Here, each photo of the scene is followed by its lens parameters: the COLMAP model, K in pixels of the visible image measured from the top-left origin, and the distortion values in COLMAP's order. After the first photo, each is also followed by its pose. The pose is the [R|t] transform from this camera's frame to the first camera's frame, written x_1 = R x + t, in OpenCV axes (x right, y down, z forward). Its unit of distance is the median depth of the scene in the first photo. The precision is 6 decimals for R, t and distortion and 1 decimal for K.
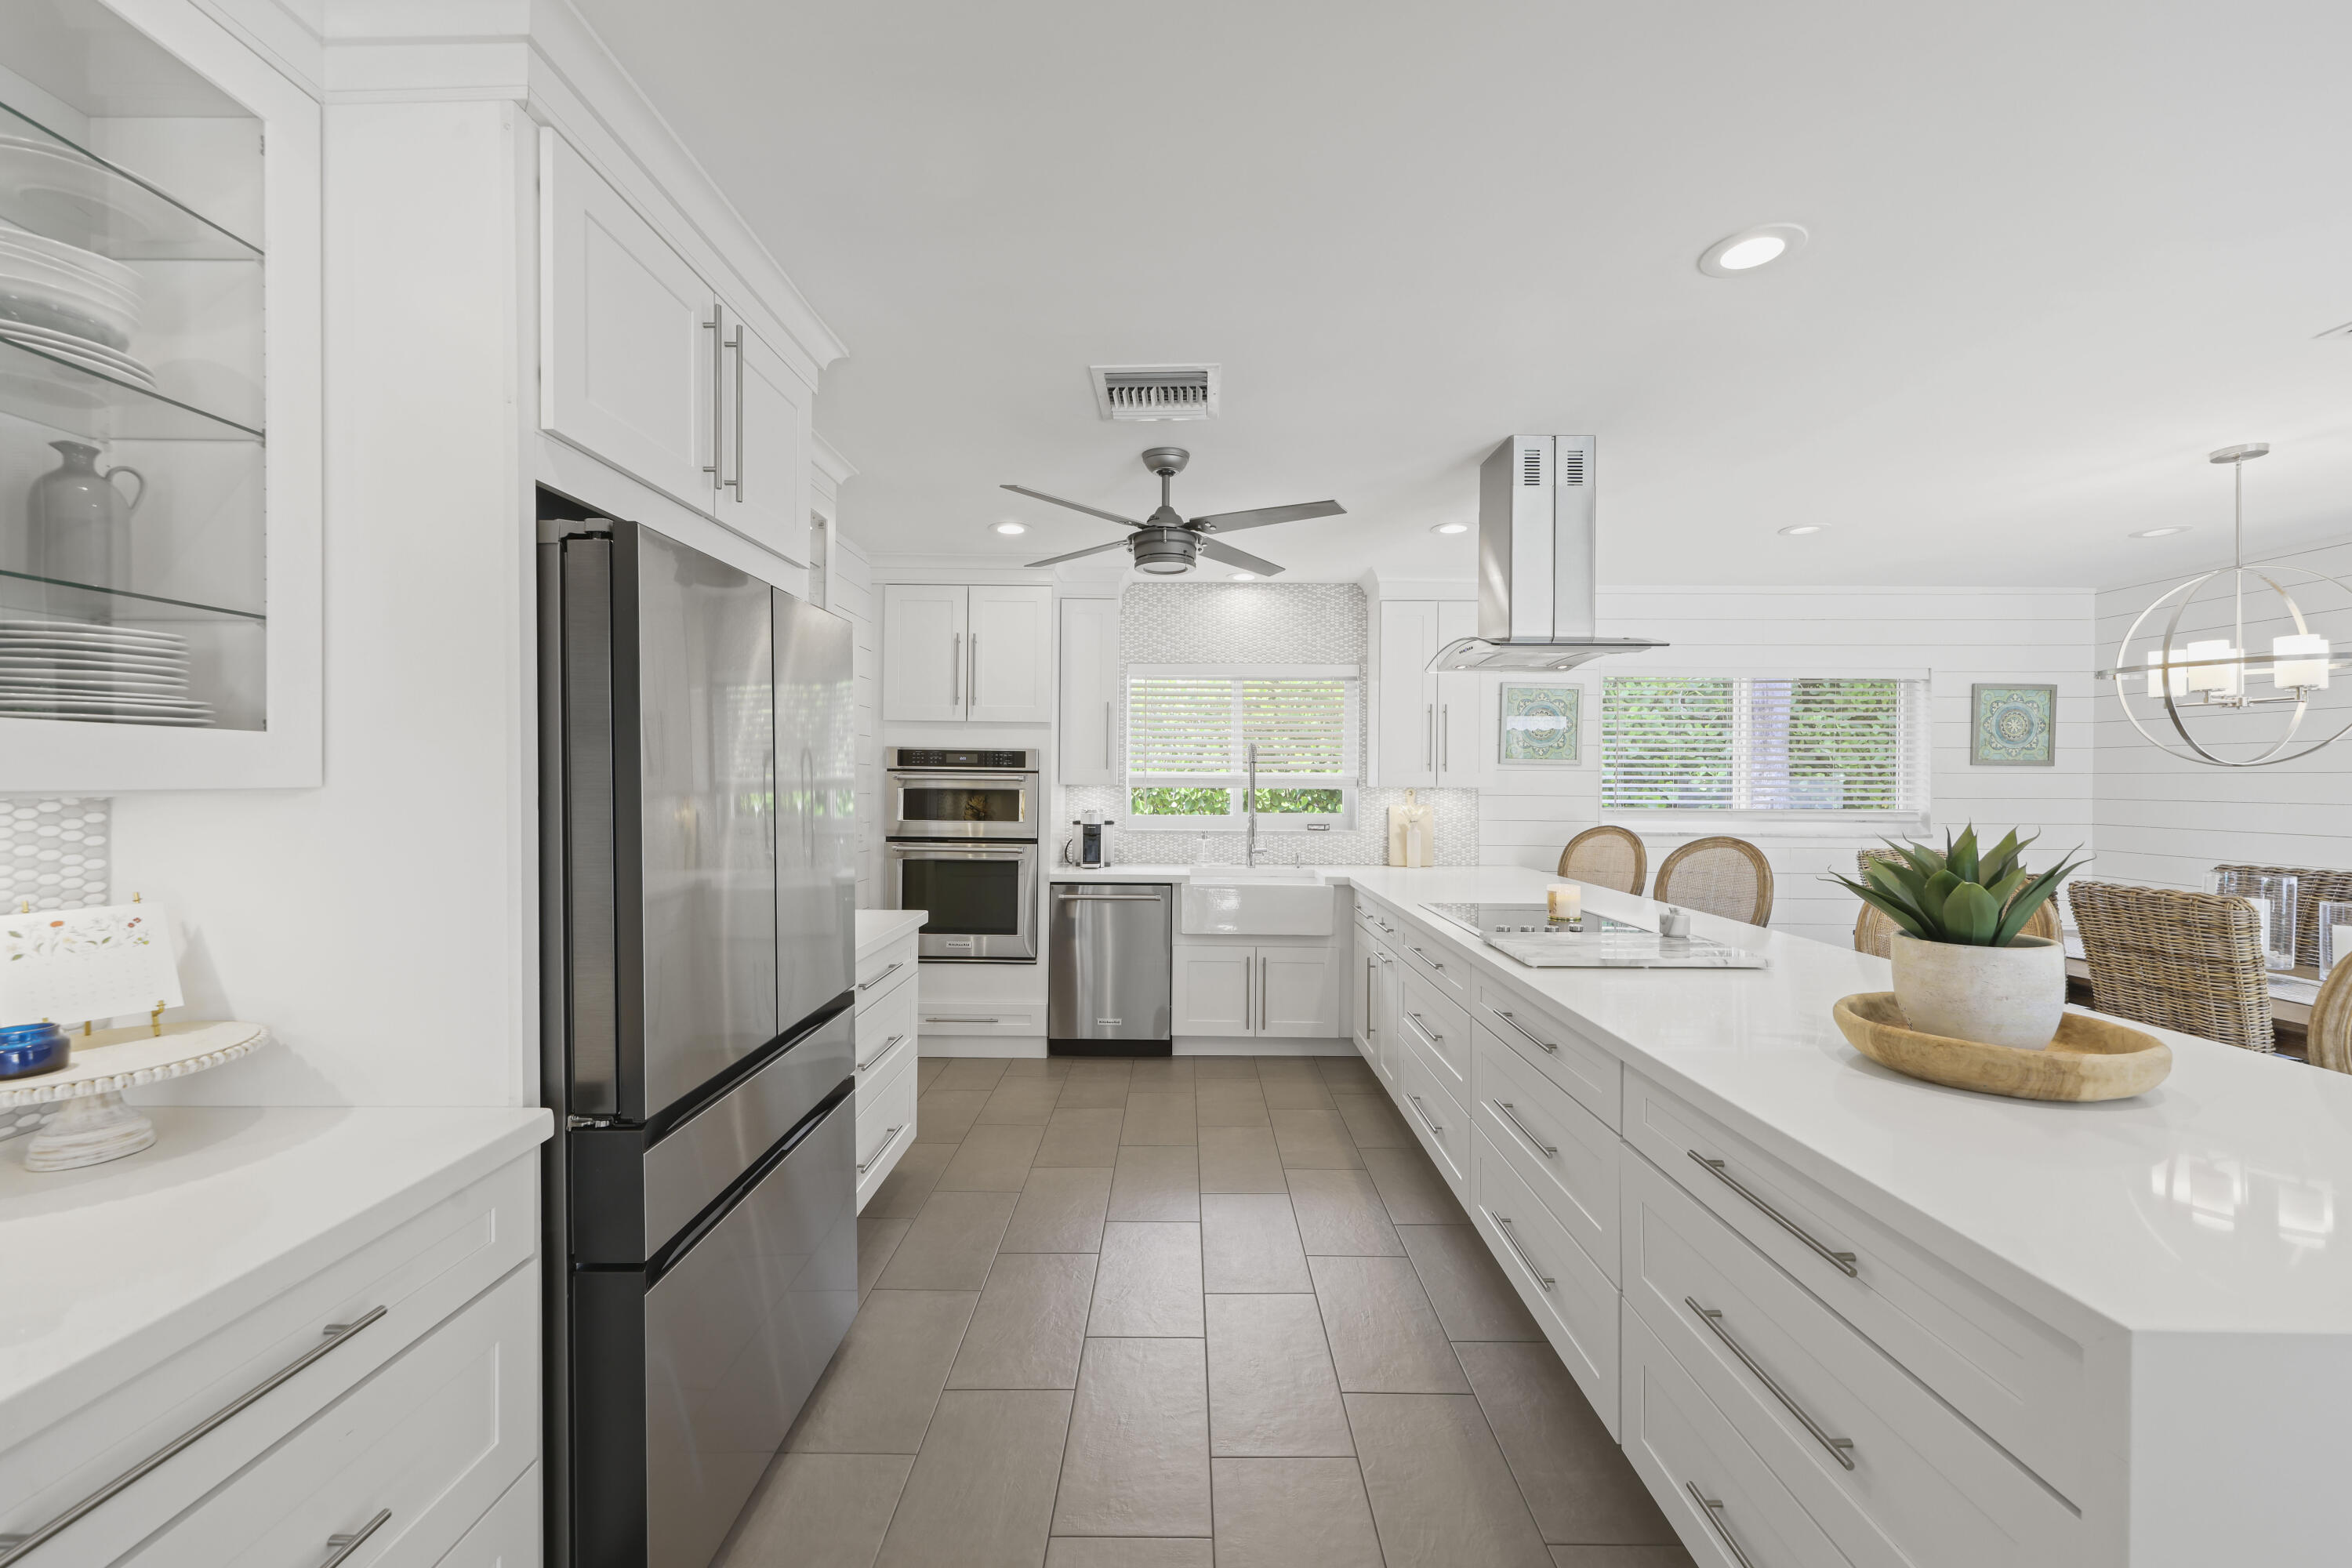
lens RADIAL K [[920.4, 0, 1183.8], [0, 920.4, 784.1], [0, 0, 1]] dist [0.003897, 0.000172]
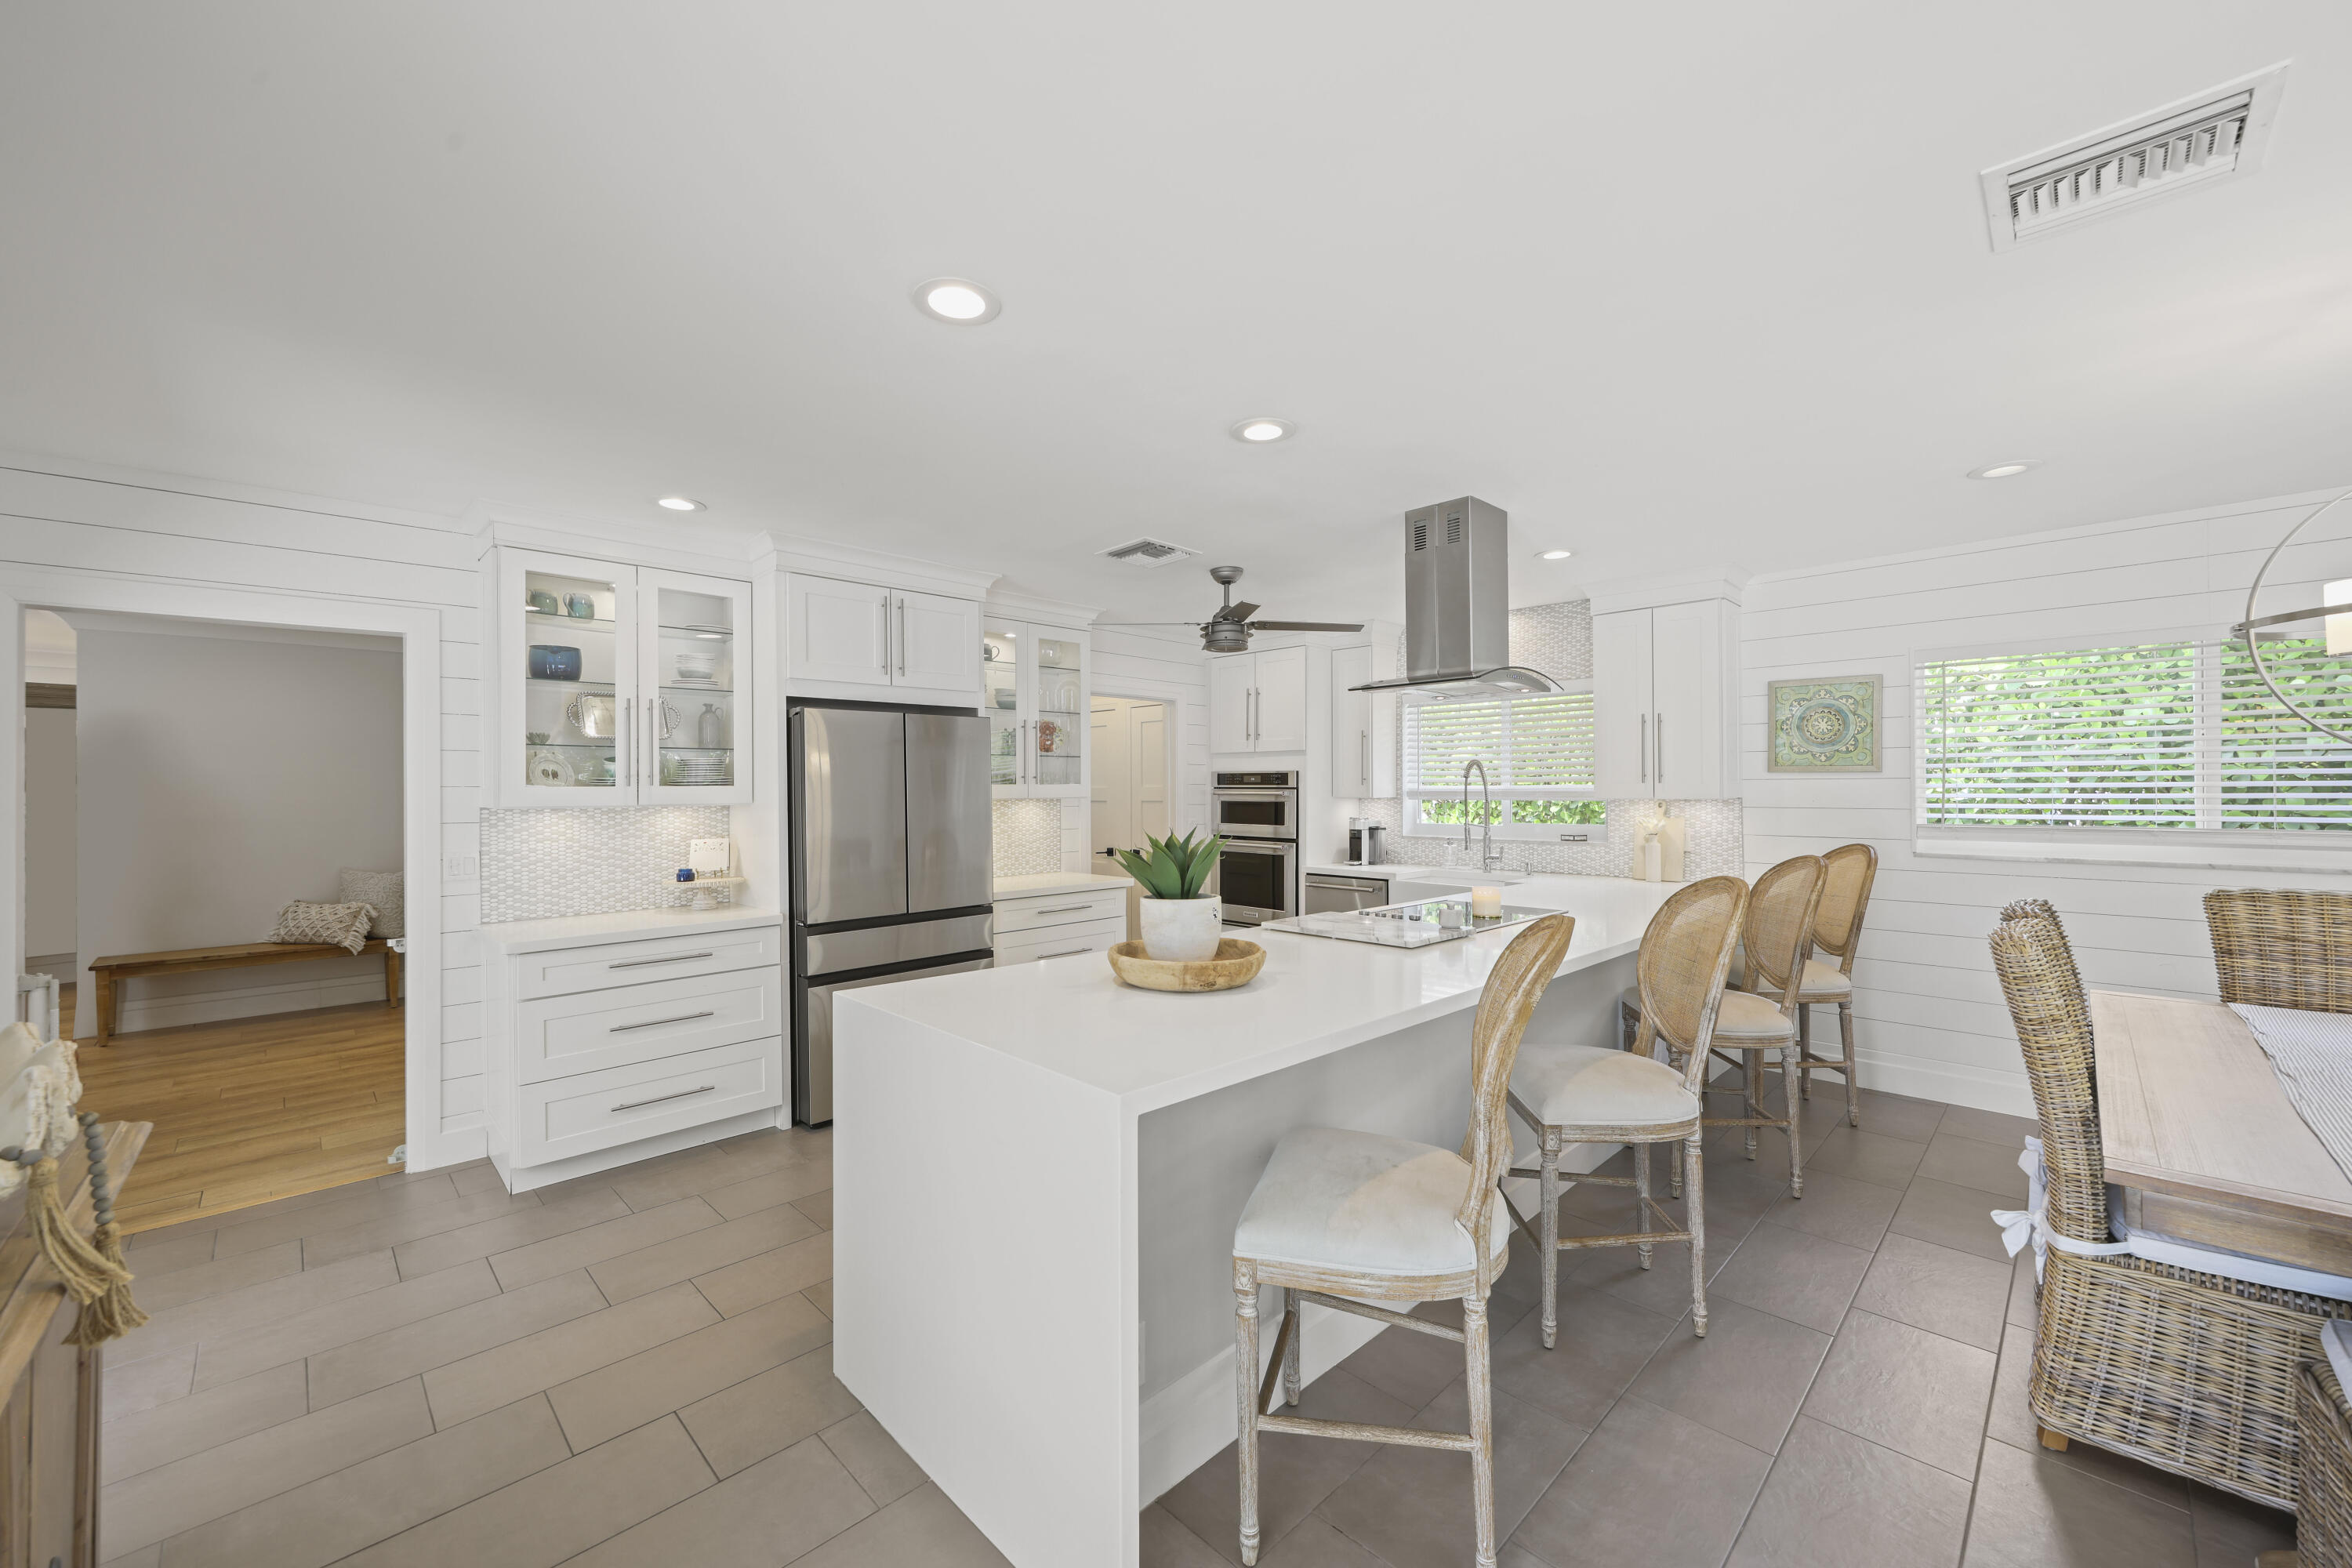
lens RADIAL K [[916.6, 0, 1169.5], [0, 916.6, 784.7], [0, 0, 1]] dist [0.000914, 0.000085]
pose [[0.702836, -0.013790, -0.711218, 0.642540], [0.006533, 0.999895, -0.012931, -0.002682], [0.711321, 0.004442, 0.702853, -0.046701]]
